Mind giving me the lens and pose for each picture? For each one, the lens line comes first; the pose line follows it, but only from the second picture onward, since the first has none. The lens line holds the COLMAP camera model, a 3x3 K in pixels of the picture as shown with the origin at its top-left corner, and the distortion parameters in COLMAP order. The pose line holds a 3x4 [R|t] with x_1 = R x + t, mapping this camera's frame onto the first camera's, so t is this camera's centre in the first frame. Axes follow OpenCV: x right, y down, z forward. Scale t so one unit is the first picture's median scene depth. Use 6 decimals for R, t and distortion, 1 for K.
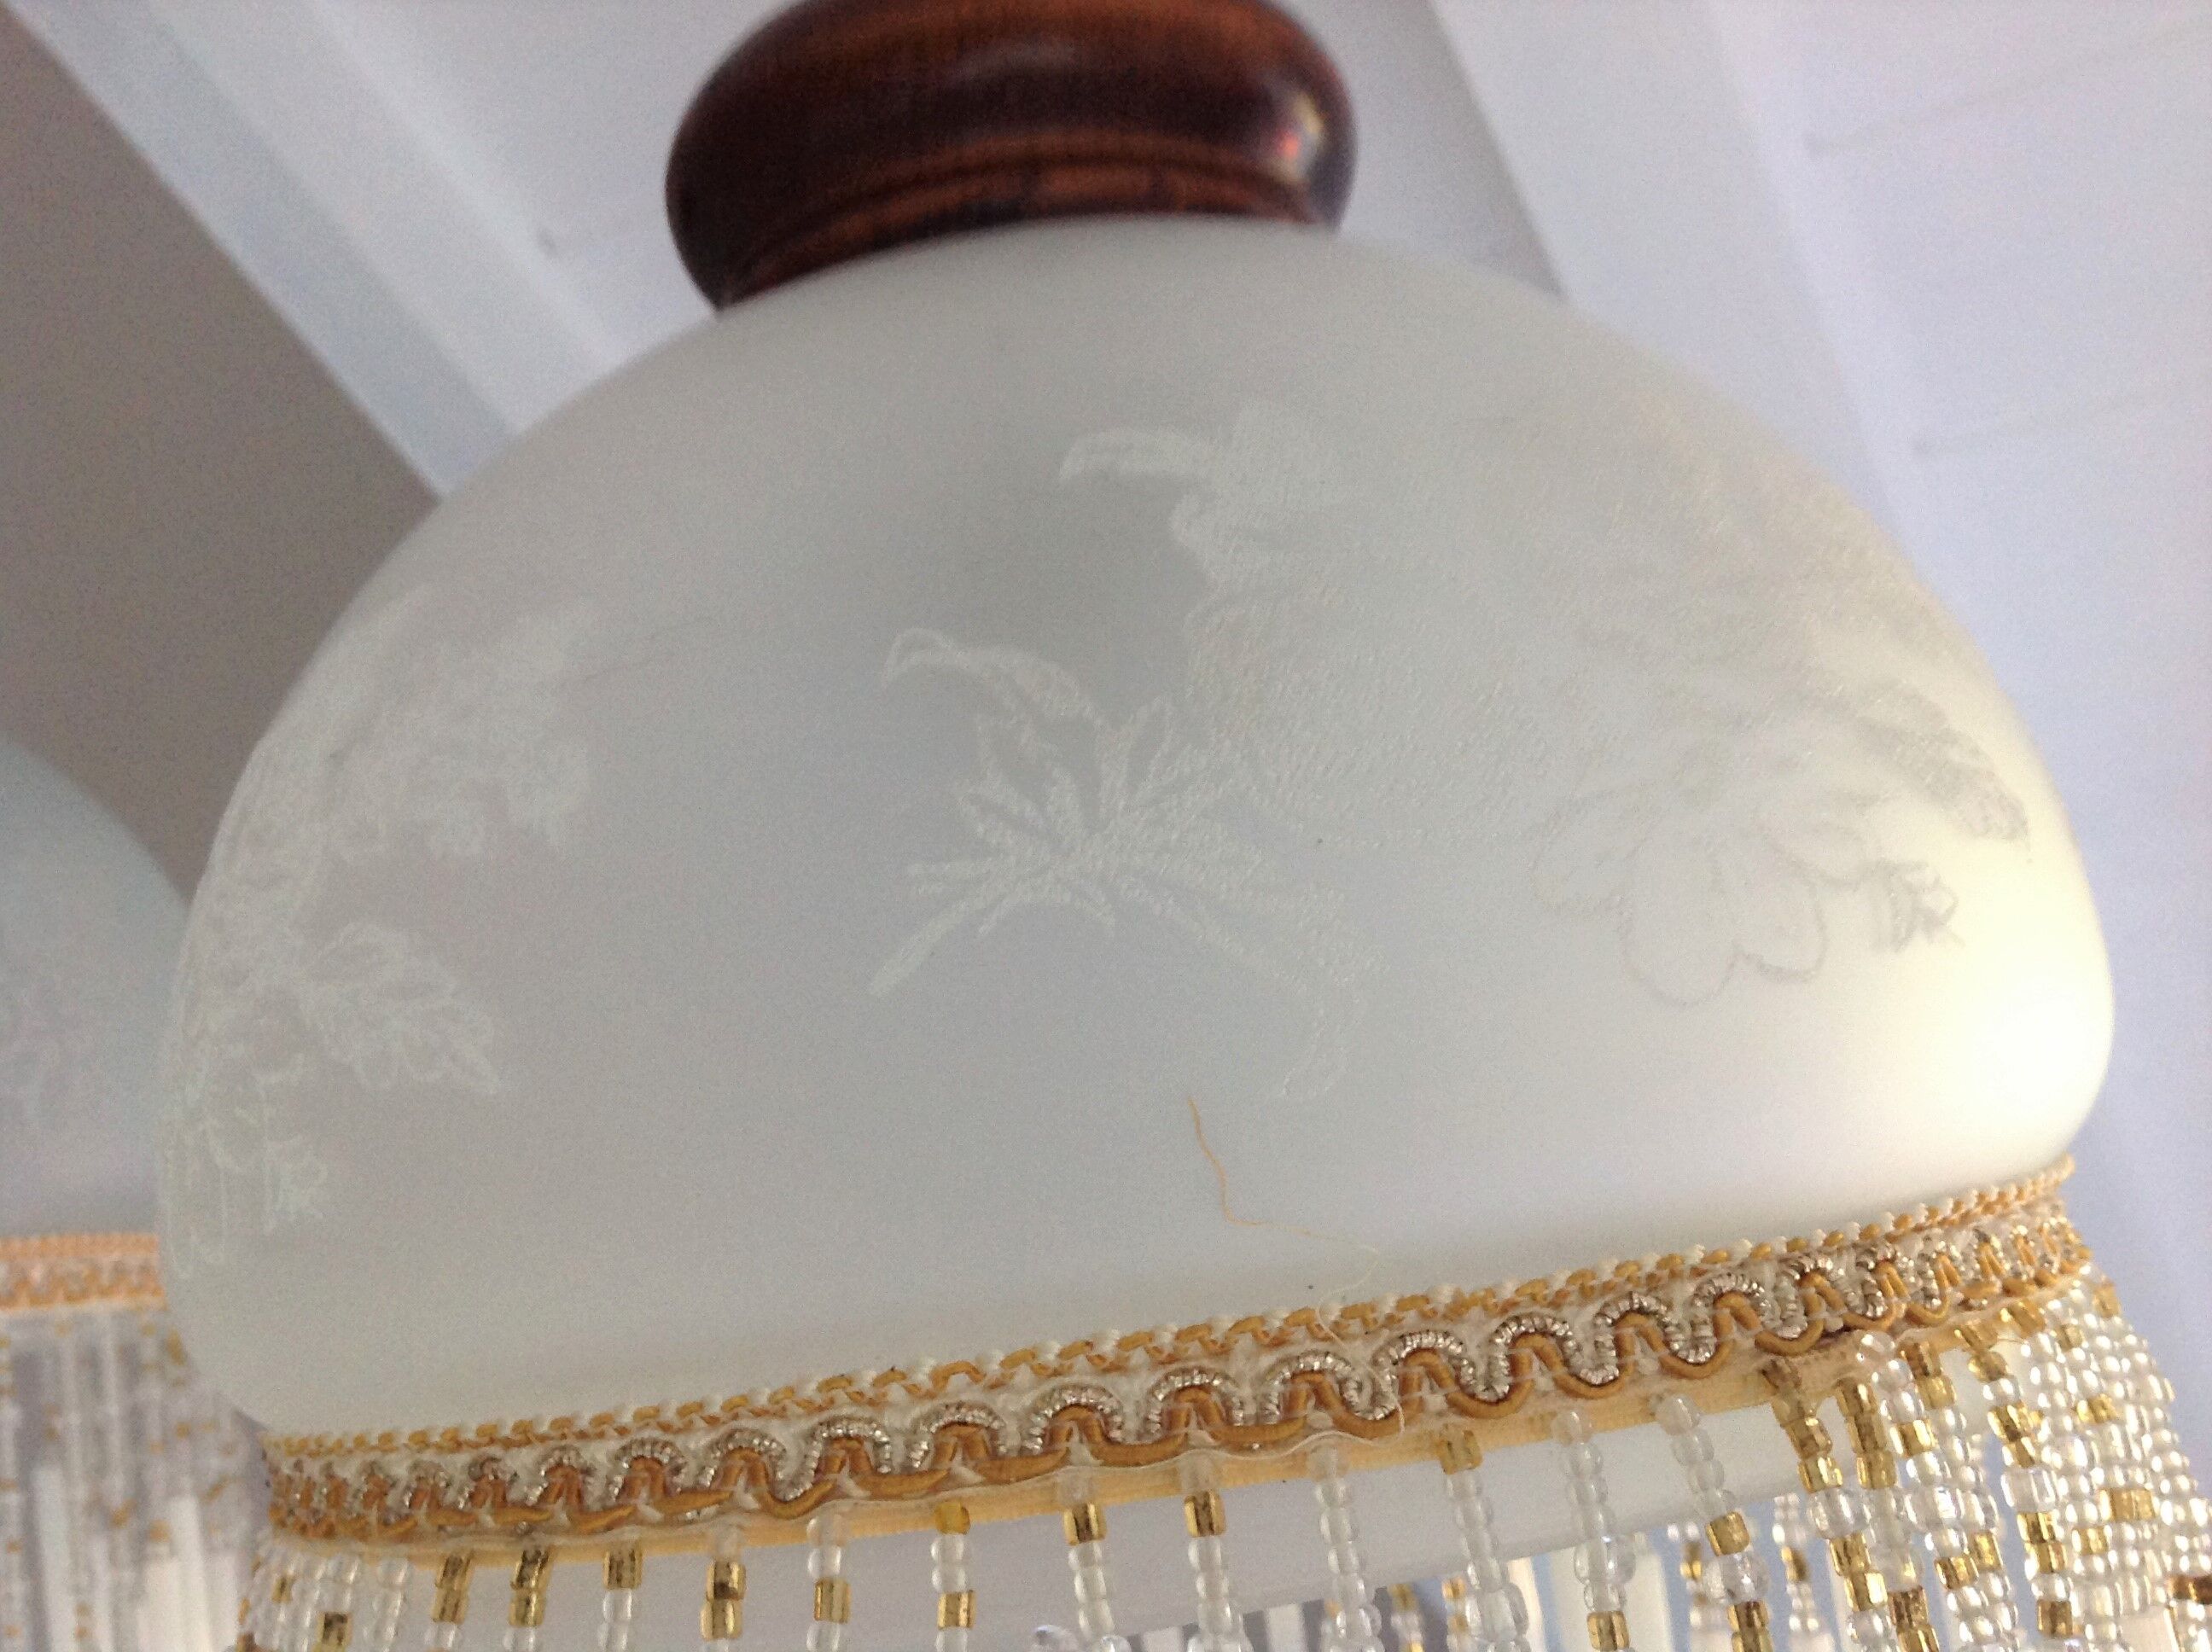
lens RADIAL K [[2159.8, 0, 1106.0], [0, 2159.8, 826.0], [0, 0, 1]] dist [0.127804, -0.234909]
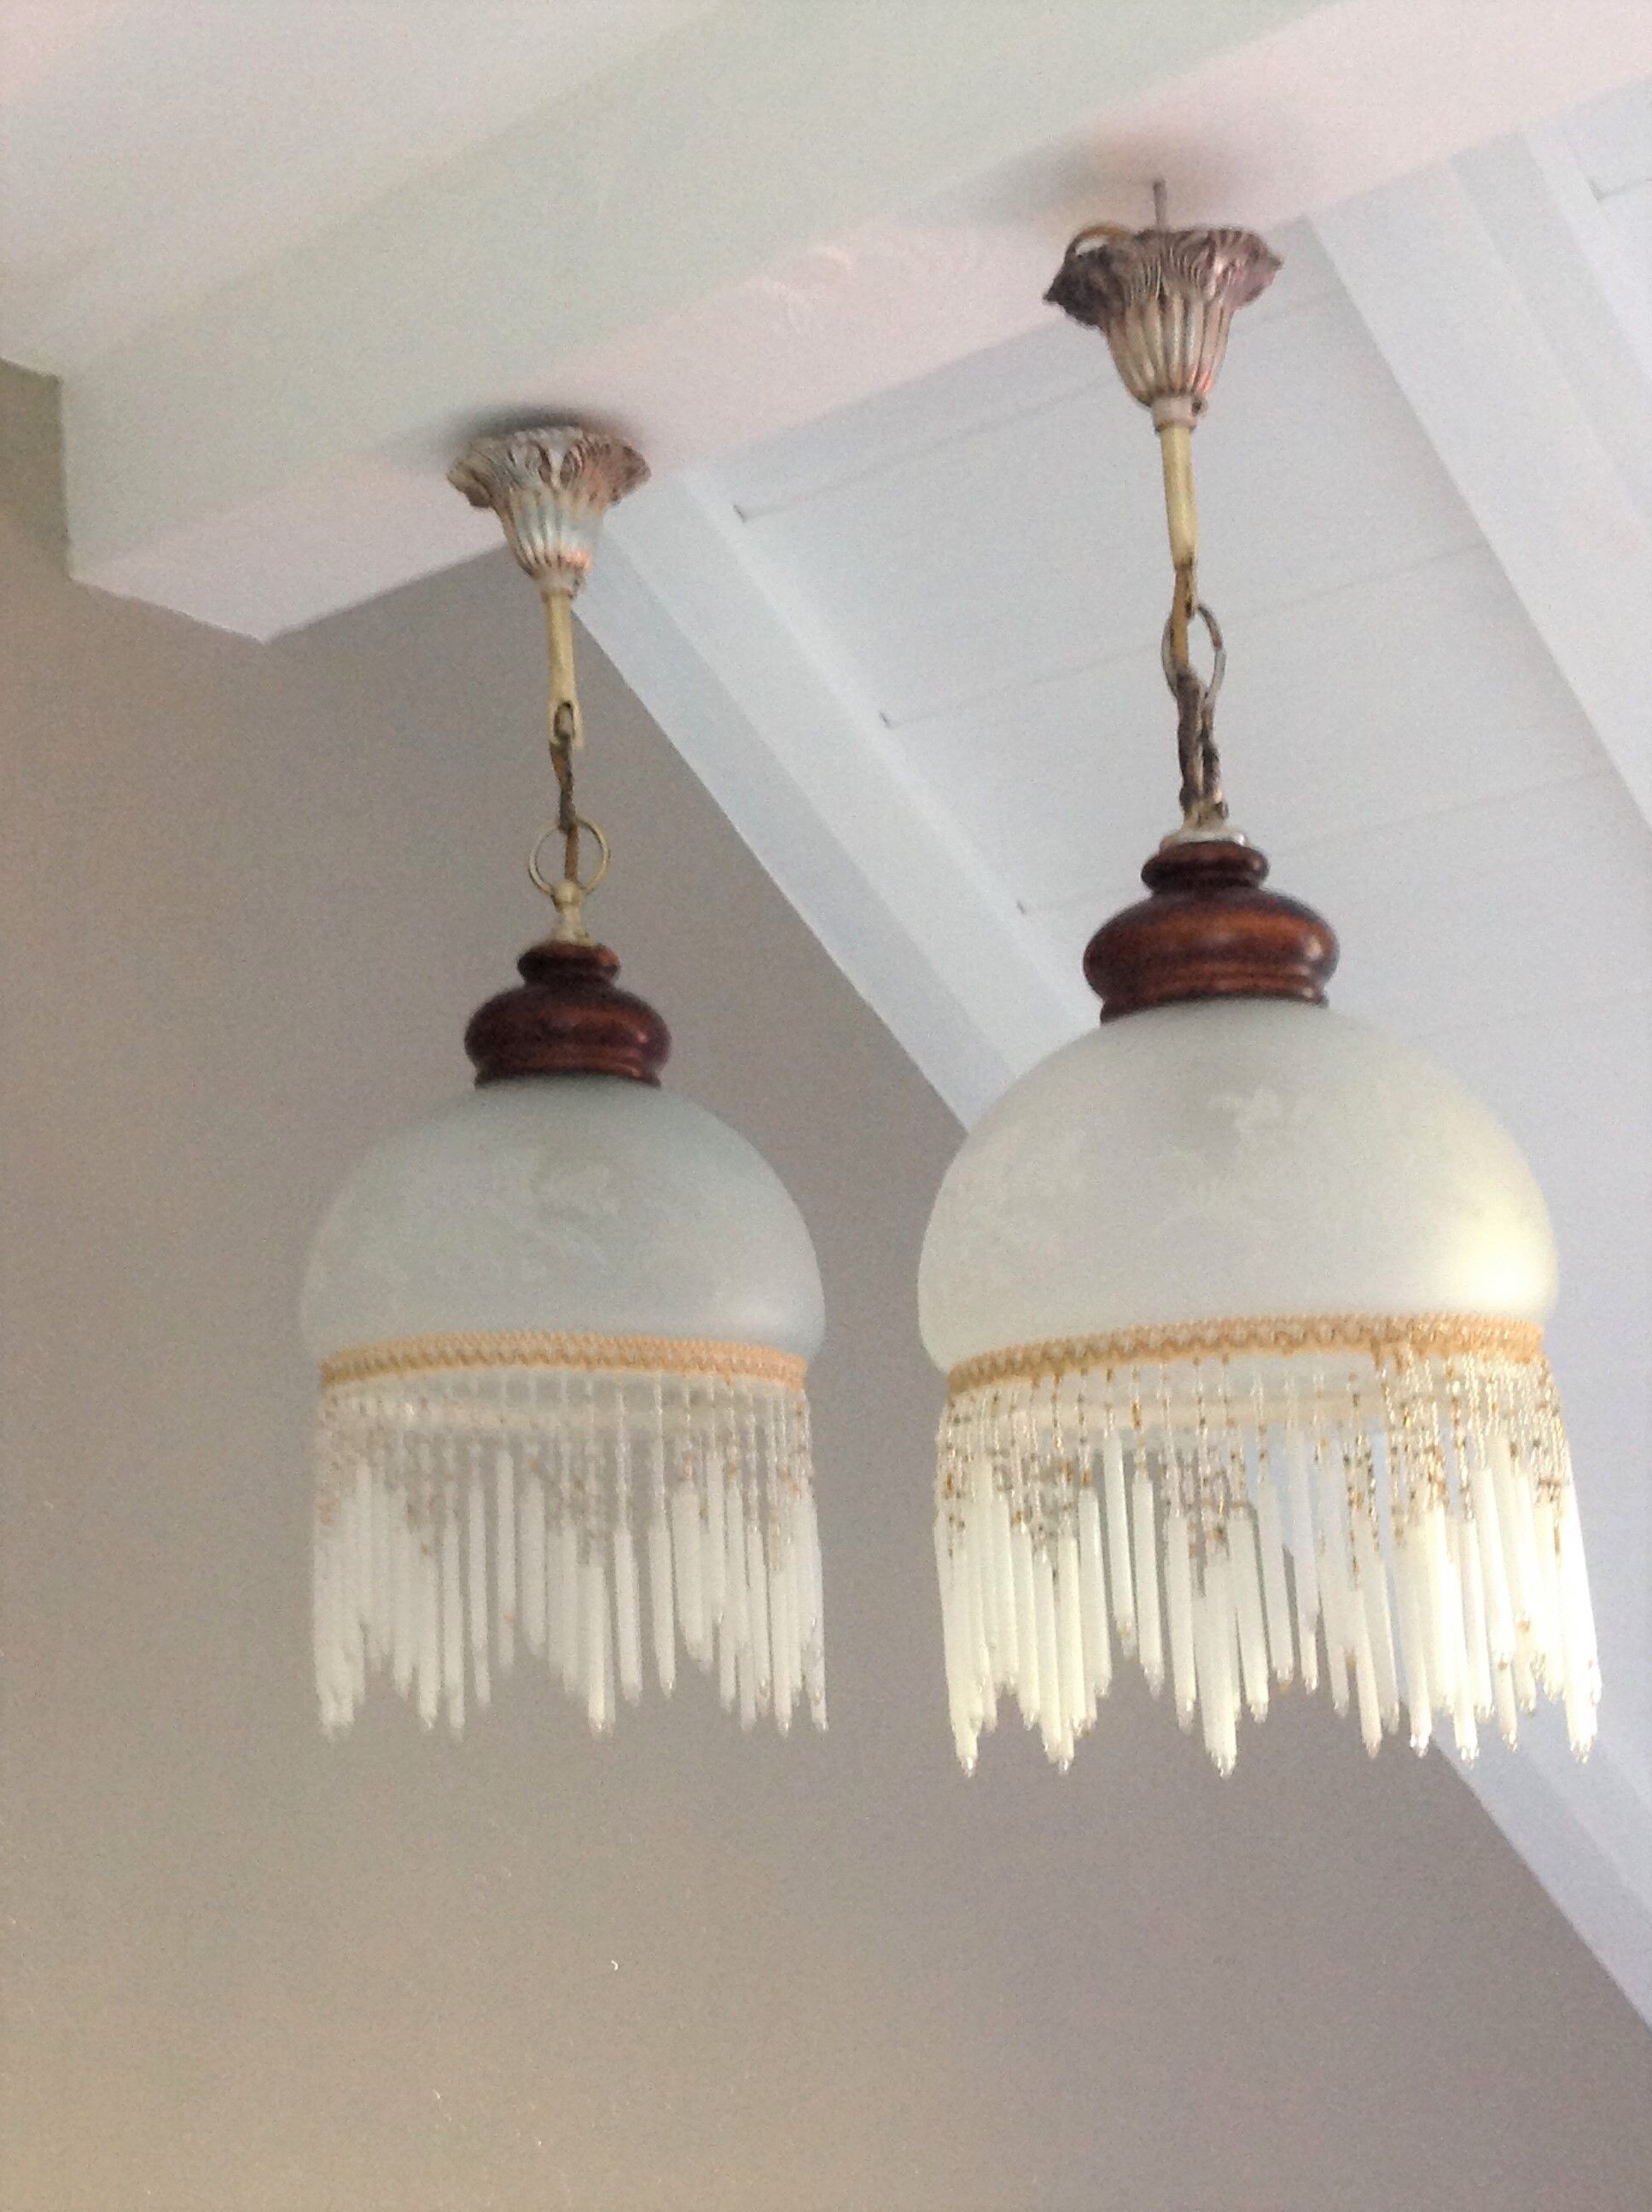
lens RADIAL K [[2884.3, 0, 830.1], [0, 2884.3, 1136.0], [0, 0, 1]] dist [0.148528, -0.381384]
pose [[0.982114, 0.056918, -0.179479, 0.249166], [-0.057164, 0.998358, 0.003809, -0.092369], [0.179401, 0.006519, 0.983754, -4.245023]]
